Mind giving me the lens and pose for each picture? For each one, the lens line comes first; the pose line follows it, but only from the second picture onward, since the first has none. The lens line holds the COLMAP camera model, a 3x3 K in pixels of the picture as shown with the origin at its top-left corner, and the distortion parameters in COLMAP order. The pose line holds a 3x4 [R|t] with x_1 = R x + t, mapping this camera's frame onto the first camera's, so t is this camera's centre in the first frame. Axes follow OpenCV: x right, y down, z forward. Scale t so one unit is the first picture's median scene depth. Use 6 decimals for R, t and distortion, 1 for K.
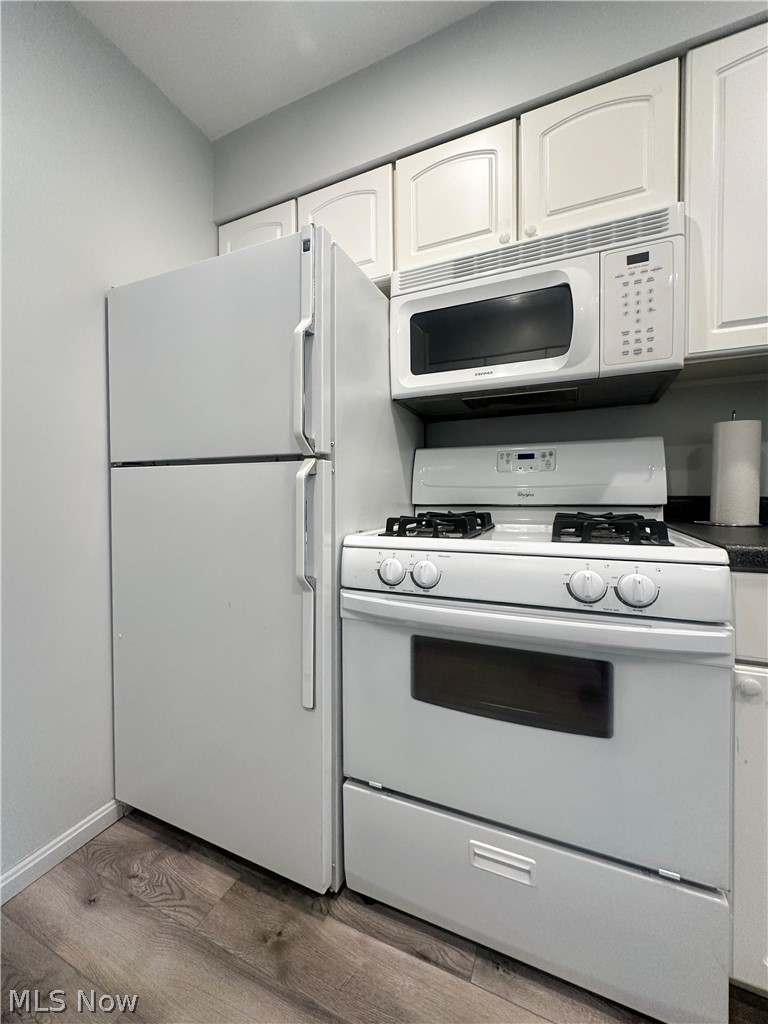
lens RADIAL K [[422.6, 0, 381.8], [0, 422.6, 508.0], [0, 0, 1]] dist [0.003107, 0.000516]
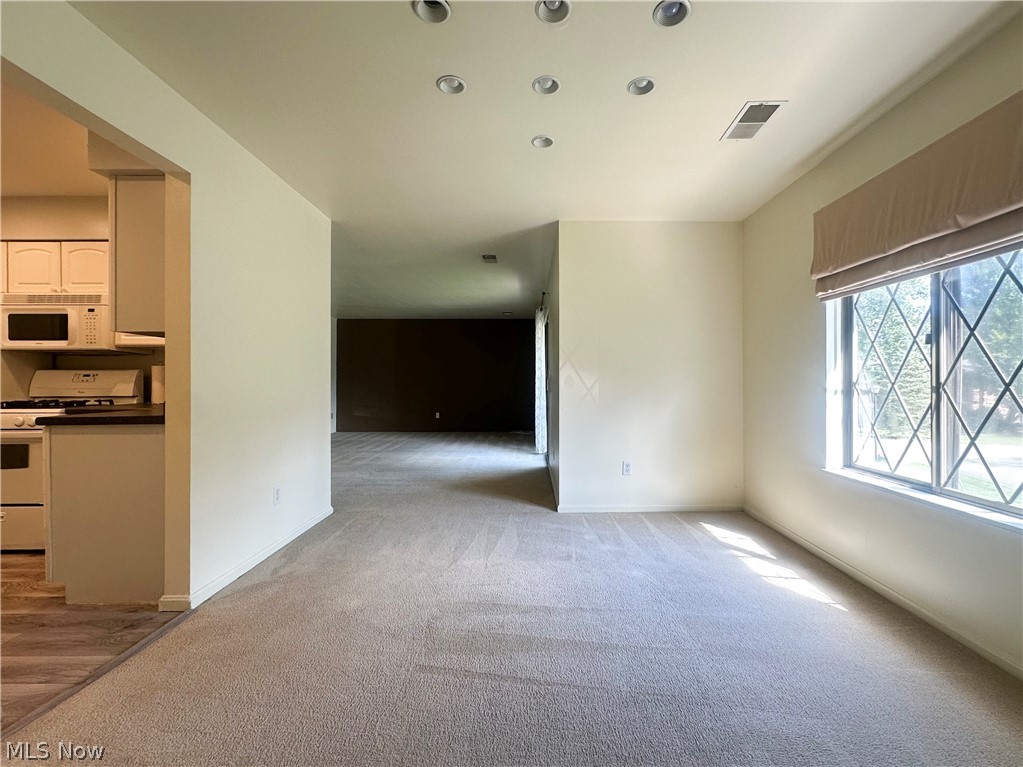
lens RADIAL K [[422.2, 0, 512.3], [0, 422.2, 381.9], [0, 0, 1]] dist [0.003107, 0.000516]
pose [[0.910743, -0.001933, 0.412969, 1.909585], [0.015765, 0.999423, -0.030088, 0.024696], [-0.412672, 0.033913, 0.910248, -2.624590]]
